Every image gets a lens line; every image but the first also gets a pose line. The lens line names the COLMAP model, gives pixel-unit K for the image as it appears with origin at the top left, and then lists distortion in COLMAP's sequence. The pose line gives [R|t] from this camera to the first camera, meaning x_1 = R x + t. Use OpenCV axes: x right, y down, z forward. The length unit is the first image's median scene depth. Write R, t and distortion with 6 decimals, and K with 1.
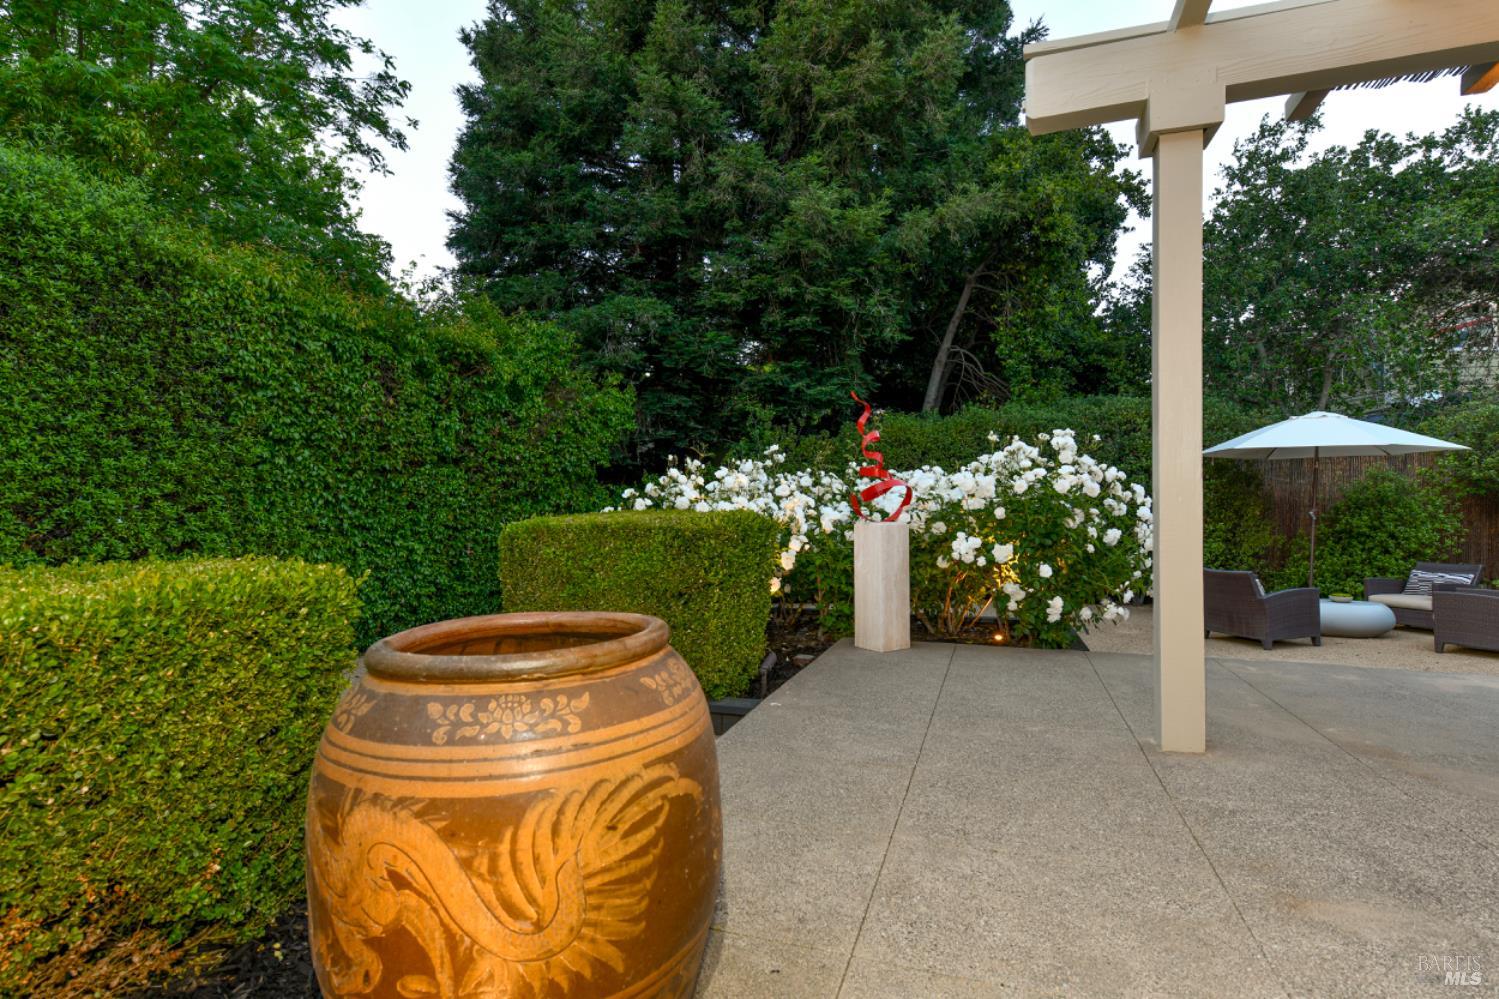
lens RADIAL K [[667.4, 0, 749.1], [0, 667.4, 511.0], [0, 0, 1]] dist [0.005012, -0.001224]
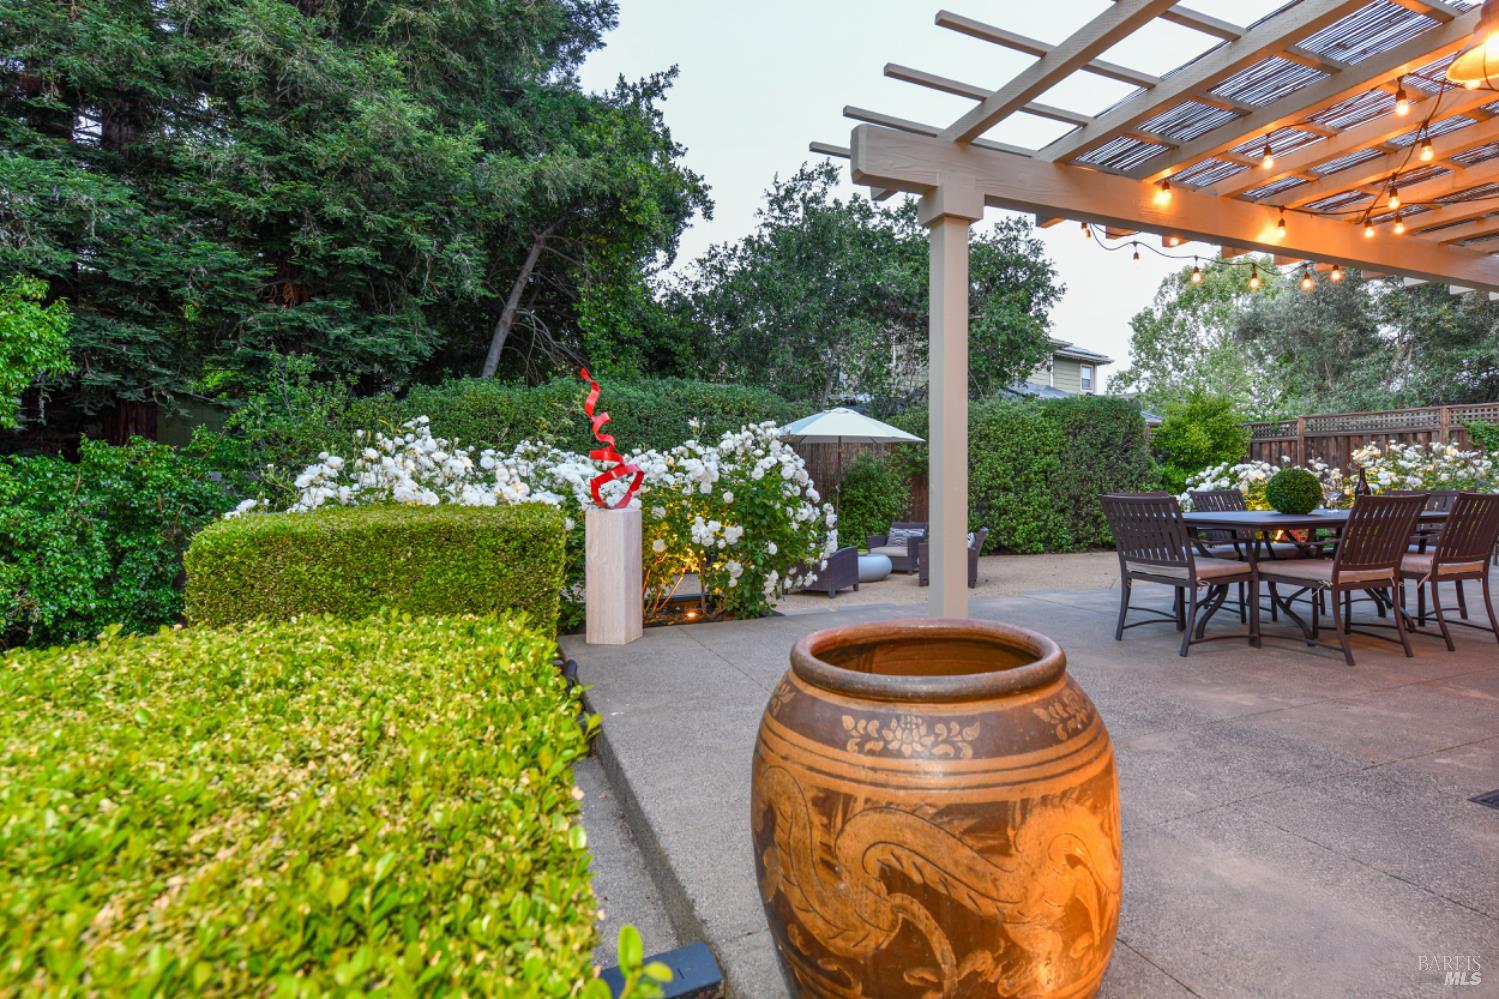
lens RADIAL K [[735.3, 0, 751.4], [0, 735.3, 487.9], [0, 0, 1]] dist [-0.000771, -0.000133]
pose [[0.763393, -0.014968, 0.645761, -0.144888], [0.011141, 0.999888, 0.010006, -0.009273], [-0.645839, -0.000444, 0.763474, 0.032124]]
